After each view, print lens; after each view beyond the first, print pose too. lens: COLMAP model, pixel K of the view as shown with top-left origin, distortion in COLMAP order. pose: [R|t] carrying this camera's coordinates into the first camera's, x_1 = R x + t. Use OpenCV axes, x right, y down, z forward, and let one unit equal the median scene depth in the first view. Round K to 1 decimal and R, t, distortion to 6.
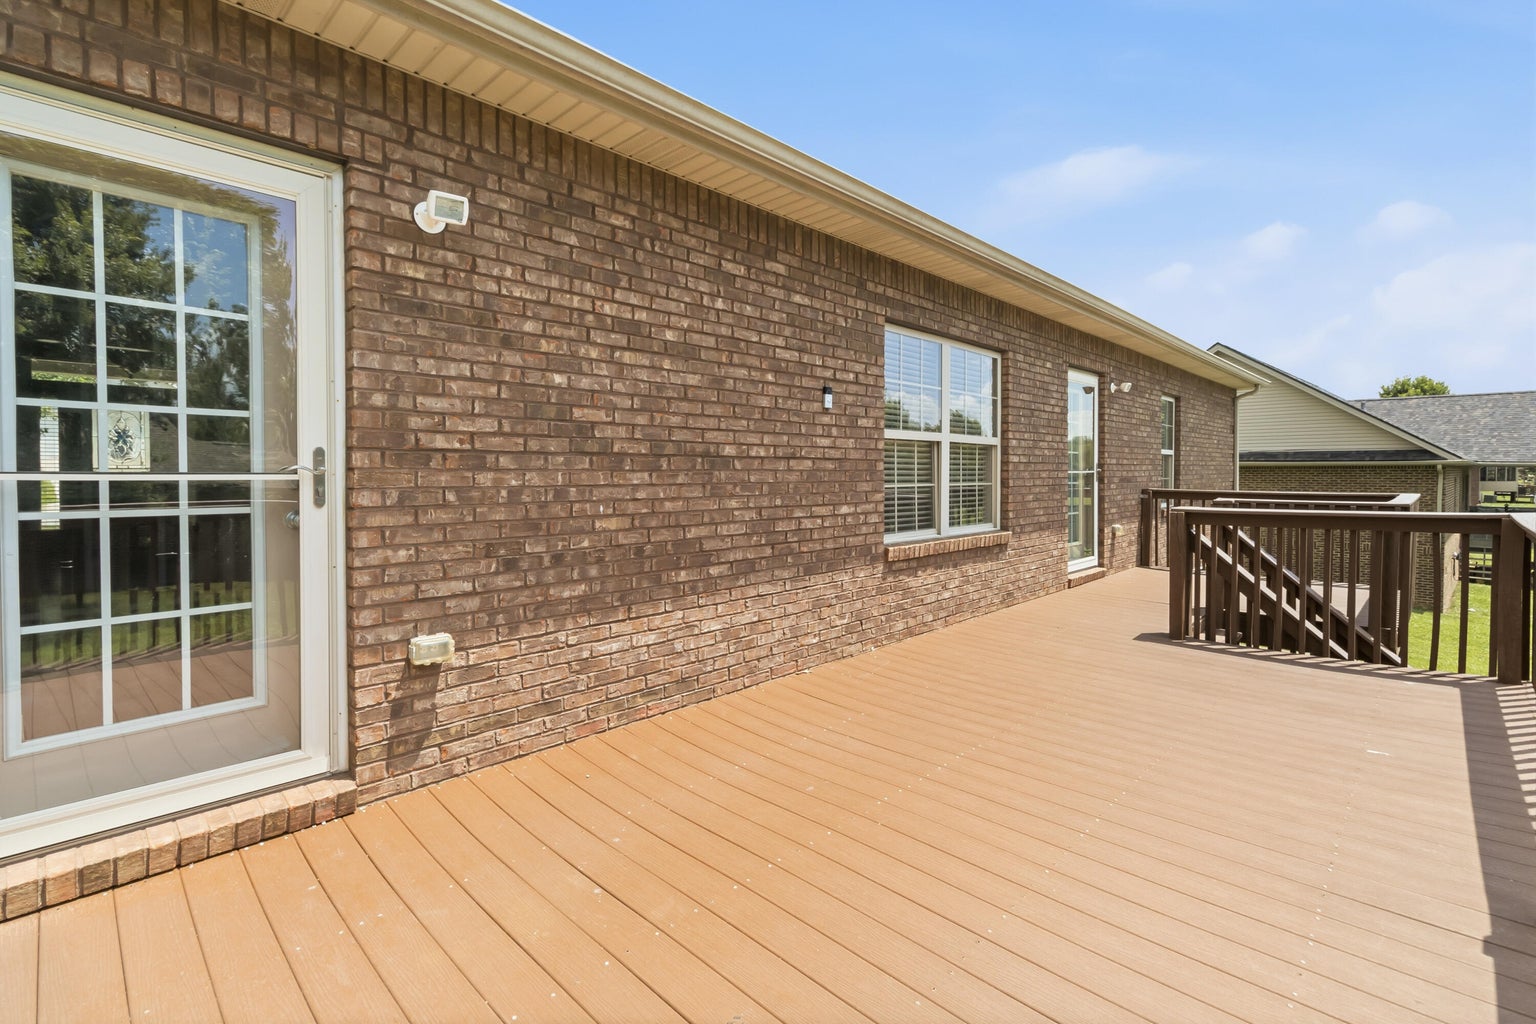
lens RADIAL K [[698.6, 0, 781.8], [0, 698.6, 488.3], [0, 0, 1]] dist [0.001832, 0.000139]
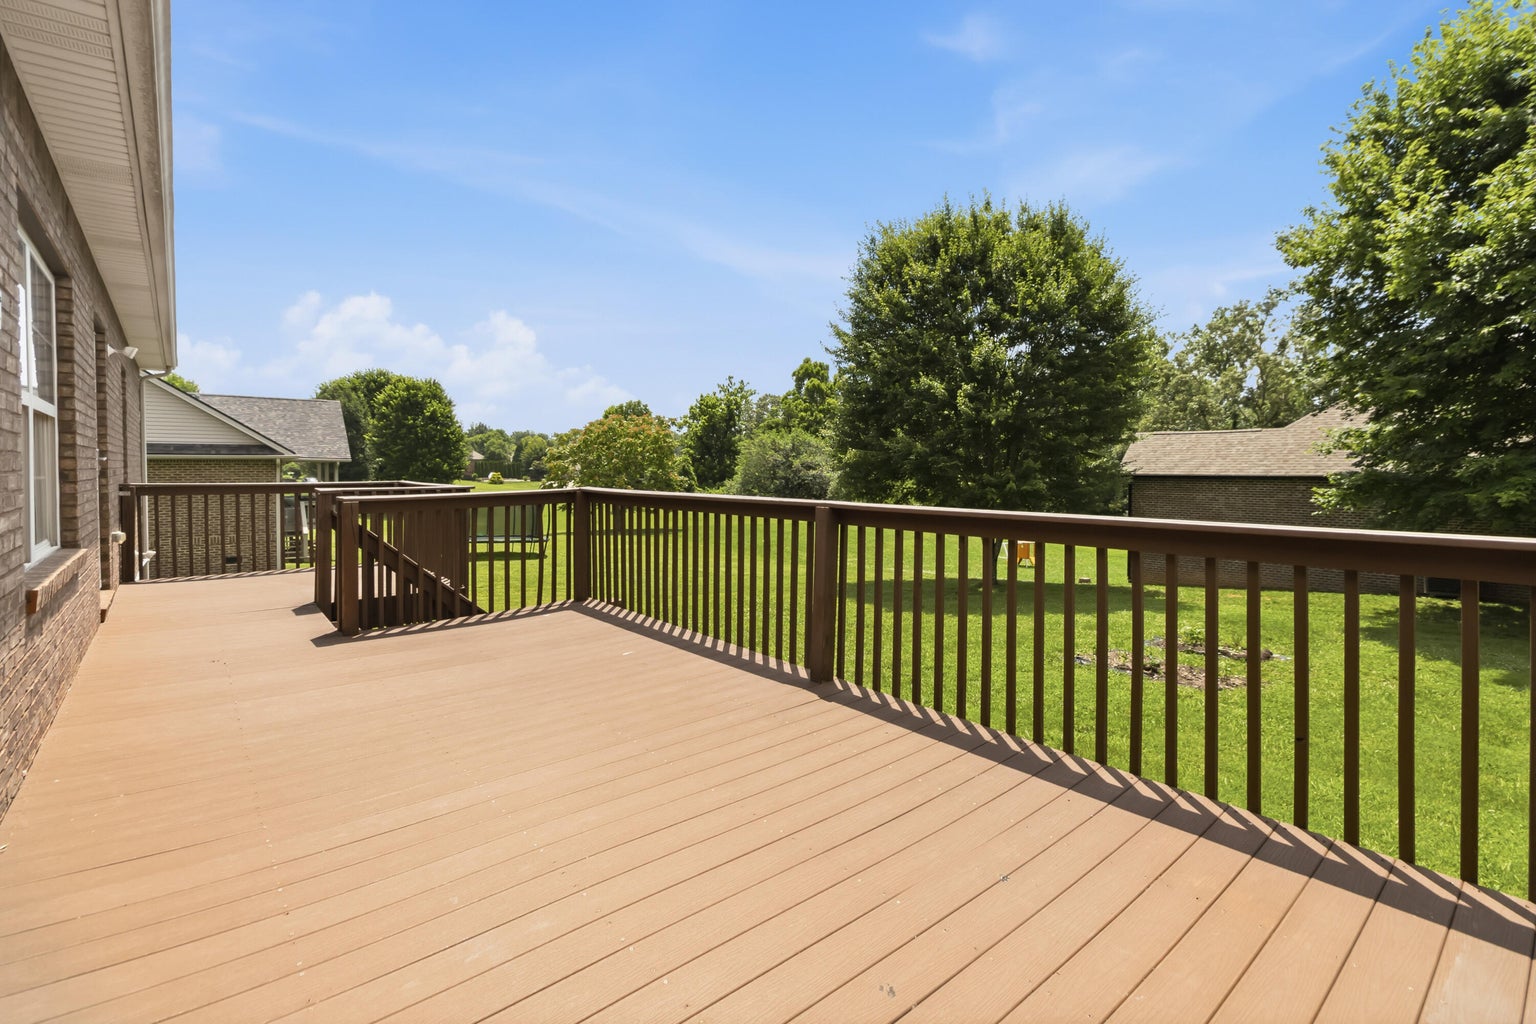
lens RADIAL K [[698.6, 0, 781.8], [0, 698.6, 488.3], [0, 0, 1]] dist [0.001832, 0.000139]
pose [[0.096087, -0.026688, 0.995015, -0.111302], [0.018754, 0.999512, 0.024997, 0.000274], [-0.995196, 0.016258, 0.096541, 0.106146]]
